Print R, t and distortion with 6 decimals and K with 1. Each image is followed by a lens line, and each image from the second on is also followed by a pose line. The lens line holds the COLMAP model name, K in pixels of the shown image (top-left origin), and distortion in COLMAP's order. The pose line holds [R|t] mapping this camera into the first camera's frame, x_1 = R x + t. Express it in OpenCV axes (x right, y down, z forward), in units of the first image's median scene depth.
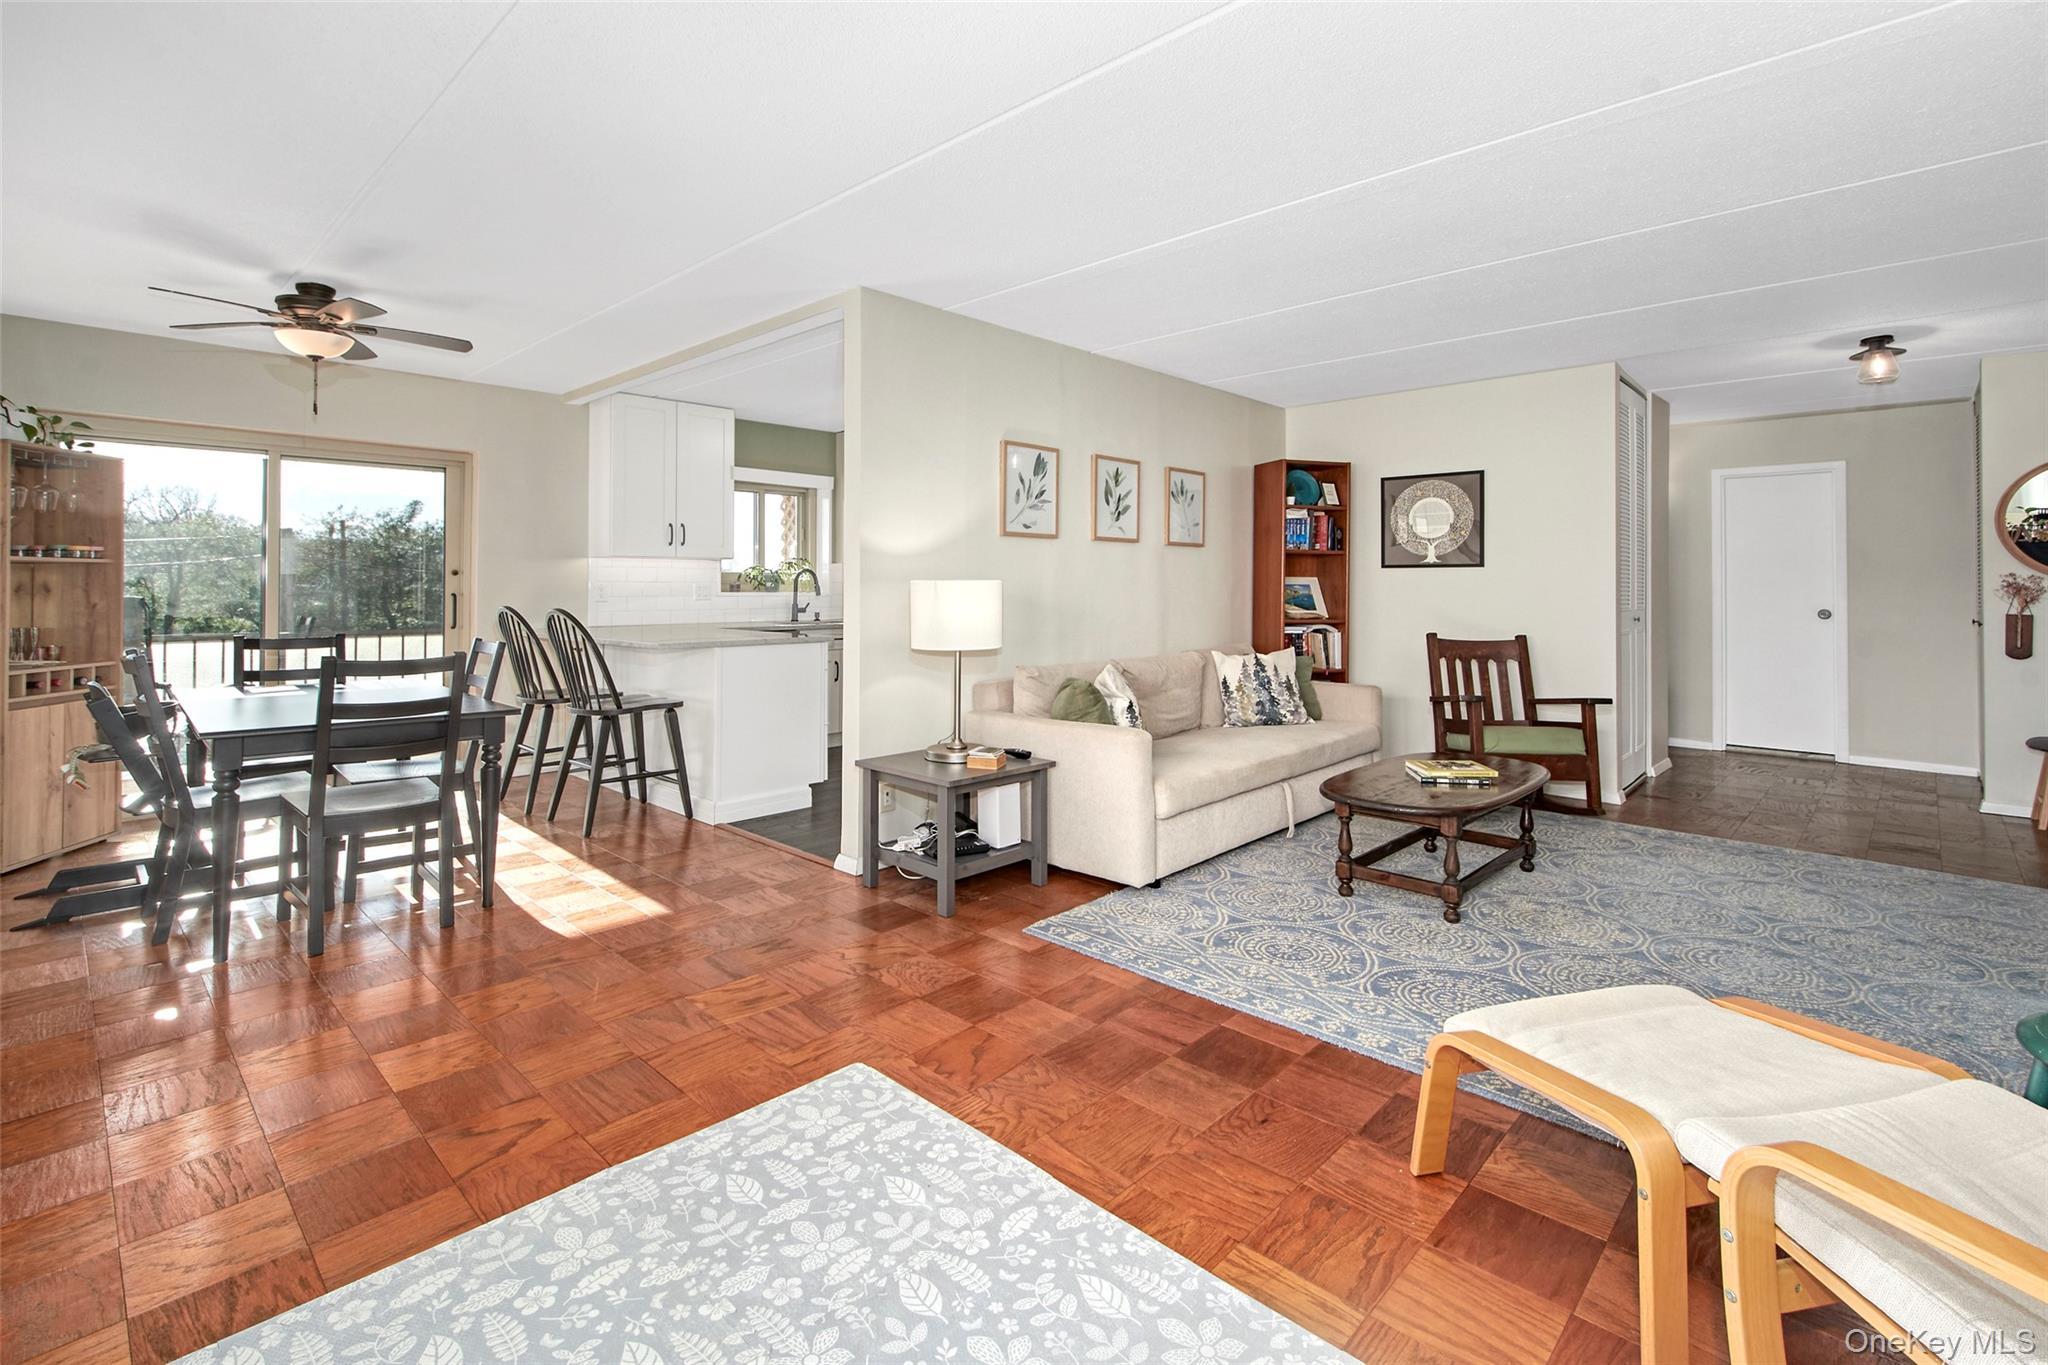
lens RADIAL K [[926.2, 0, 1033.7], [0, 926.2, 574.3], [0, 0, 1]] dist [0.004578, -0.000235]
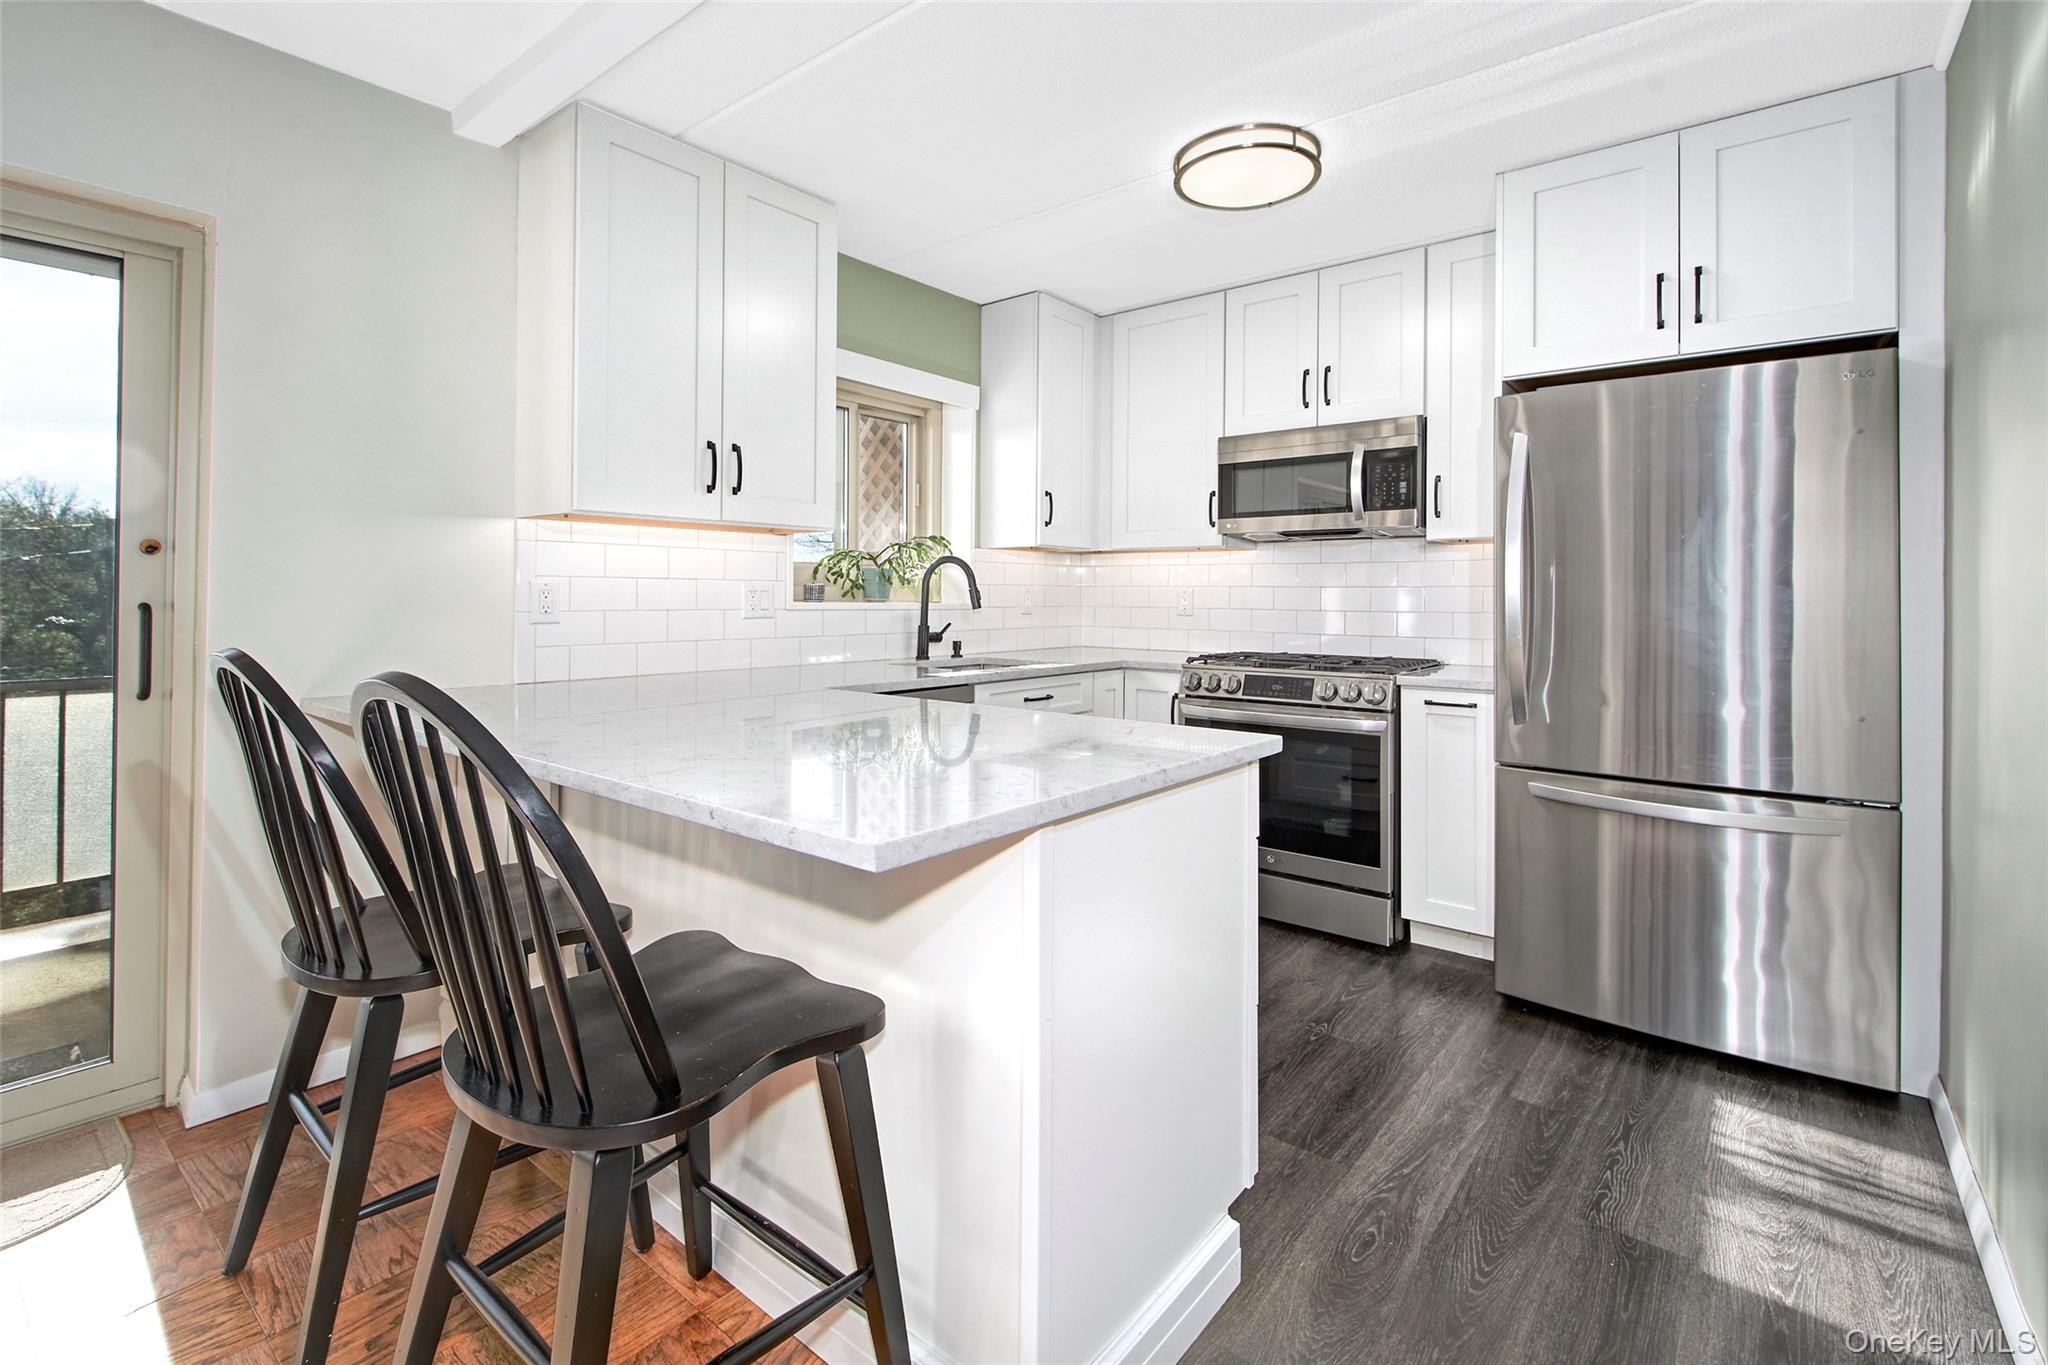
lens RADIAL K [[926.2, 0, 985.7], [0, 926.2, 590.2], [0, 0, 1]] dist [0.004578, -0.000235]
pose [[0.999418, 0.005153, 0.033726, -0.305998], [-0.005372, 0.999965, 0.006380, 0.011361], [-0.033692, -0.006558, 0.999411, 0.621707]]
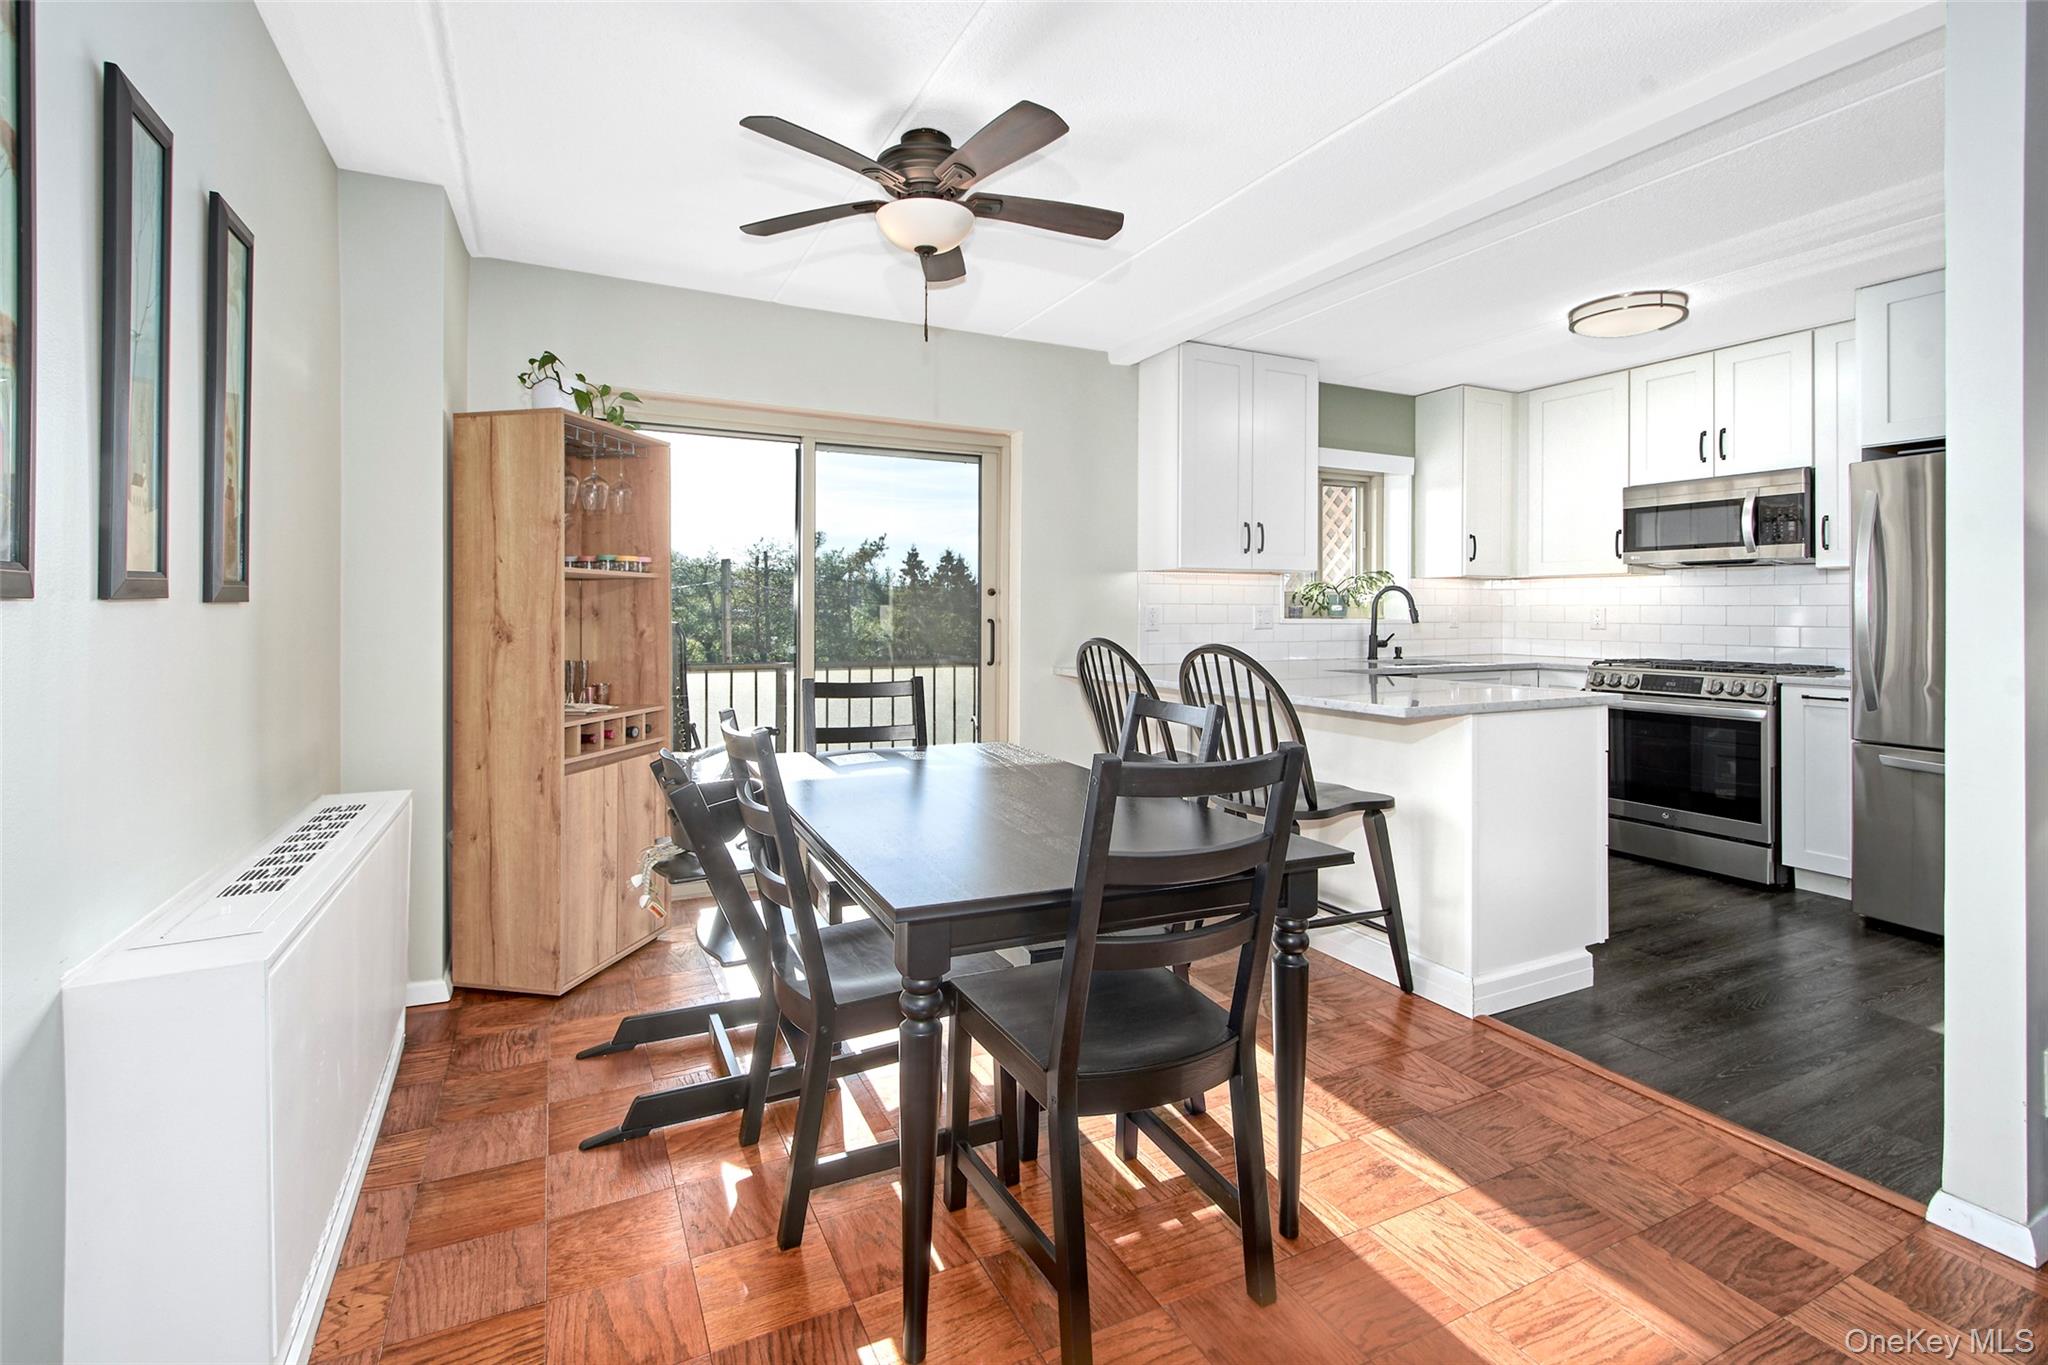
lens RADIAL K [[926.2, 0, 1007.5], [0, 926.2, 607.9], [0, 0, 1]] dist [0.004578, -0.000235]
pose [[0.935359, -0.000252, -0.353701, -0.341636], [0.003068, 0.999968, 0.007400, 0.005727], [0.353688, -0.008006, 0.935329, 0.291558]]
